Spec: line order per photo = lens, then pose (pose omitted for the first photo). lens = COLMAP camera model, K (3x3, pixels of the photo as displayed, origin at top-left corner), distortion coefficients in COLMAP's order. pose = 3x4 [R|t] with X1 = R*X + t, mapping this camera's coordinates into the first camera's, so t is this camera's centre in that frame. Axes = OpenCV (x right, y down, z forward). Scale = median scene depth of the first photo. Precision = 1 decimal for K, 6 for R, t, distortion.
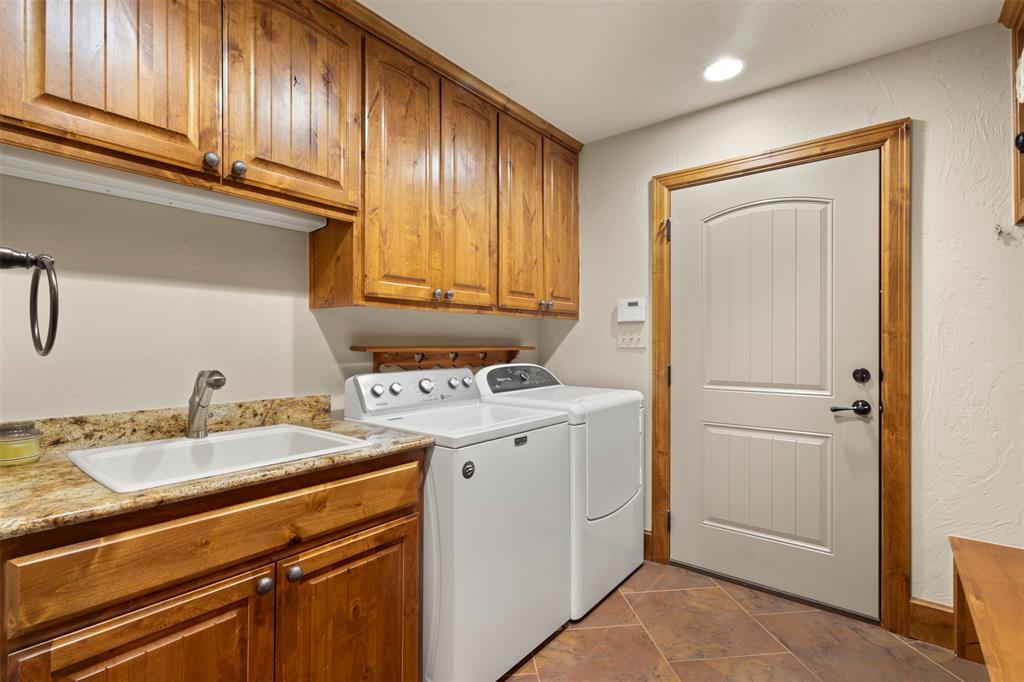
lens RADIAL K [[476.6, 0, 511.6], [0, 476.6, 339.5], [0, 0, 1]] dist [-0.001740, 0.002633]
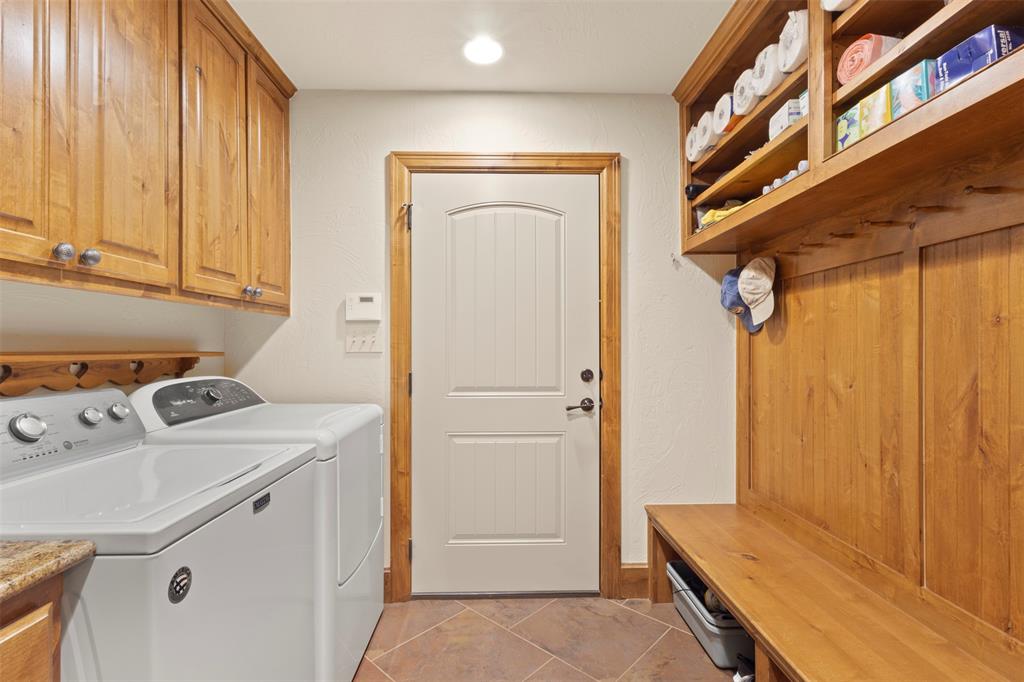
lens RADIAL K [[476.6, 0, 513.0], [0, 476.6, 345.0], [0, 0, 1]] dist [-0.001740, 0.002633]
pose [[0.764710, 0.002060, 0.644371, -0.105234], [-0.004288, 0.999989, 0.001892, 0.002813], [-0.644360, -0.004210, 0.764710, 0.250481]]
